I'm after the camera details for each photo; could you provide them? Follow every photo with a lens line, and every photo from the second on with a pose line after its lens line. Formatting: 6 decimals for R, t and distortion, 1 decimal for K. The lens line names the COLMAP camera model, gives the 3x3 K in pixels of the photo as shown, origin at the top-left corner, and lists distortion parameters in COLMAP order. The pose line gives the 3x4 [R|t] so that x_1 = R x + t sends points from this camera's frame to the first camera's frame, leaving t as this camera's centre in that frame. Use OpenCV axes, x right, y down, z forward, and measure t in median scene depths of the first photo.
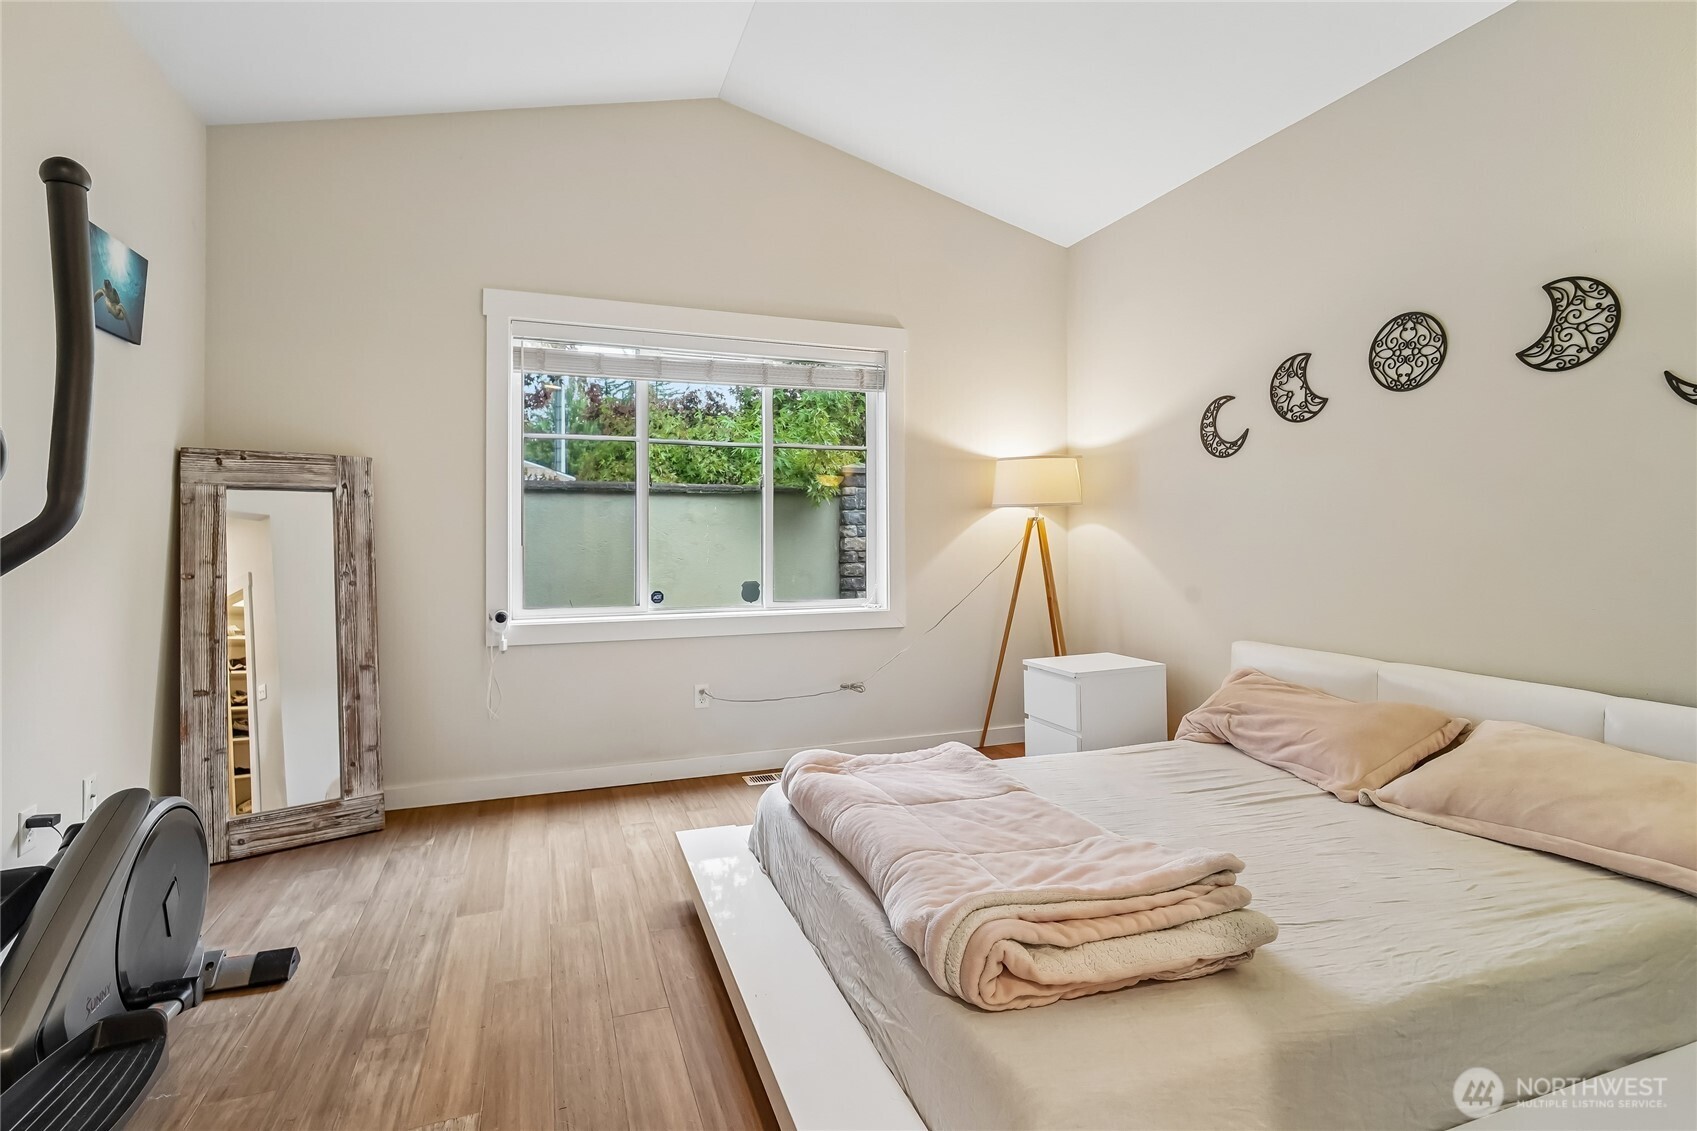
lens RADIAL K [[802.4, 0, 847.7], [0, 802.4, 548.8], [0, 0, 1]] dist [-0.016123, 0.008904]
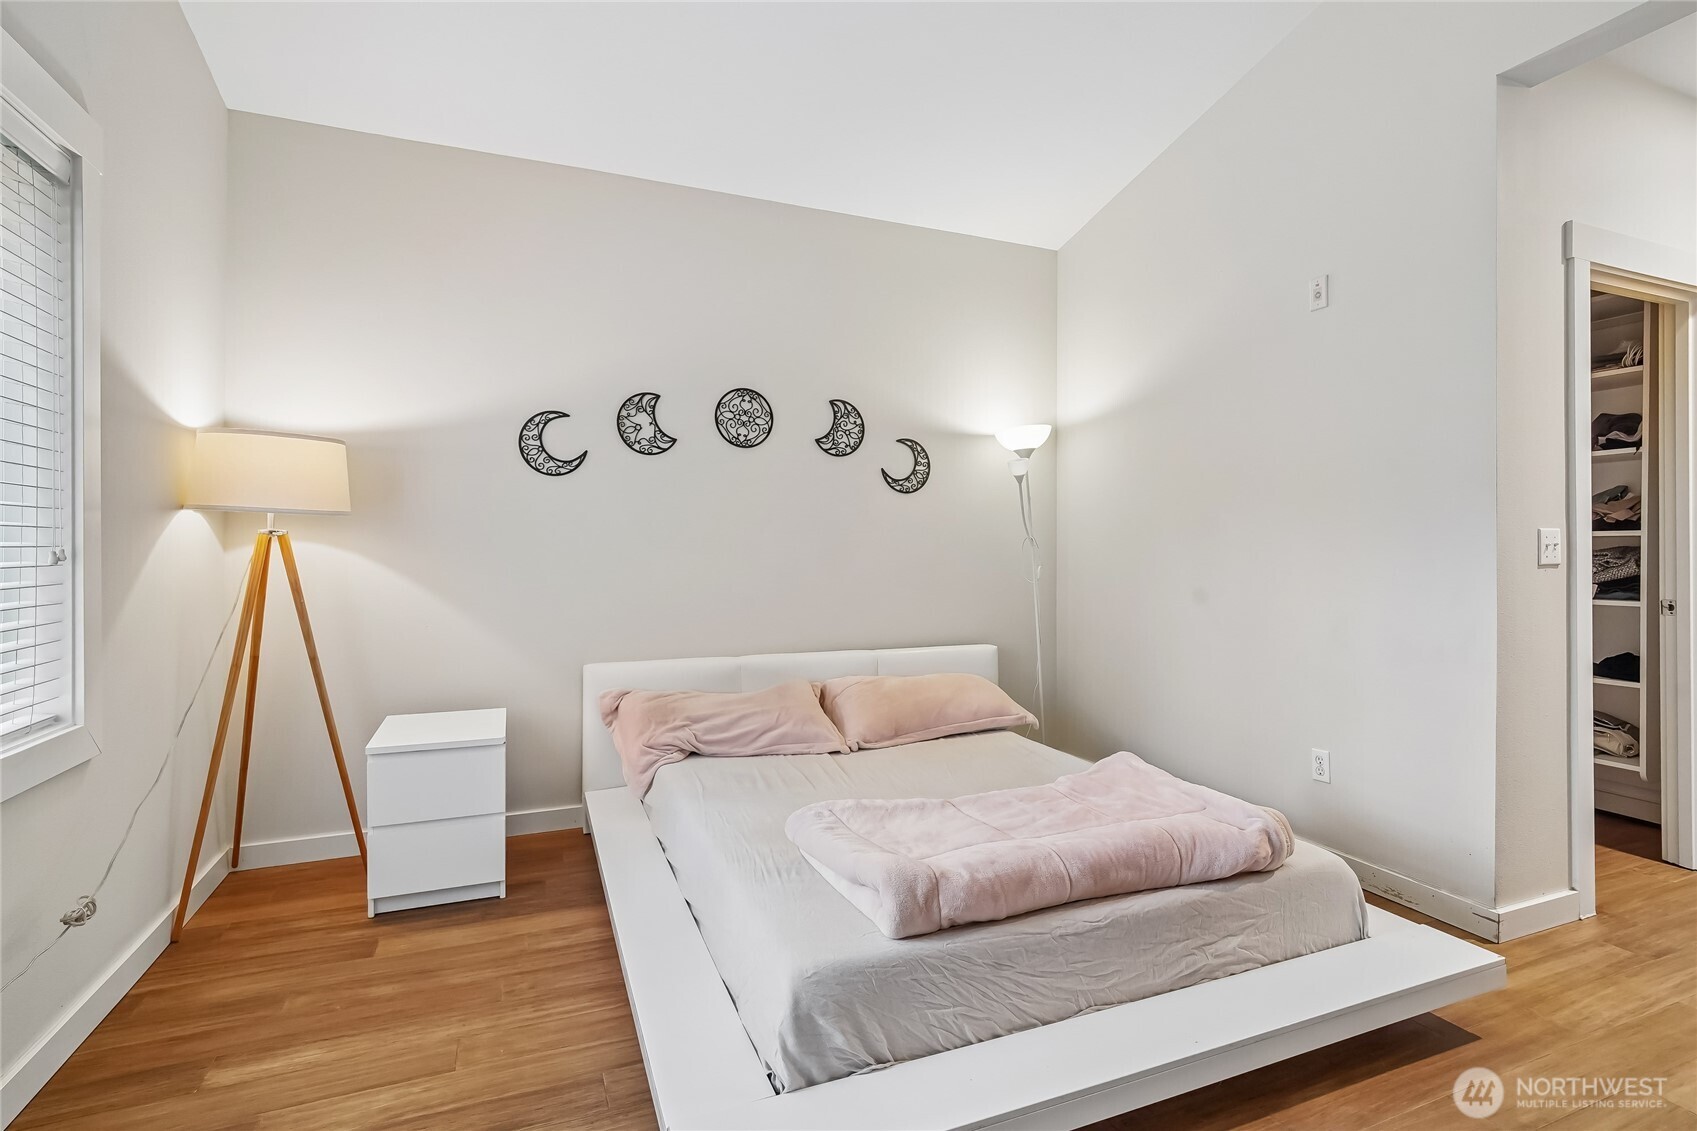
lens RADIAL K [[802.4, 0, 843.3], [0, 802.4, 567.7], [0, 0, 1]] dist [-0.016123, 0.008904]
pose [[-0.026390, -0.013340, 0.999563, -0.613709], [0.015880, 0.999779, 0.013762, -0.015968], [-0.999526, 0.016237, -0.026172, 0.859470]]
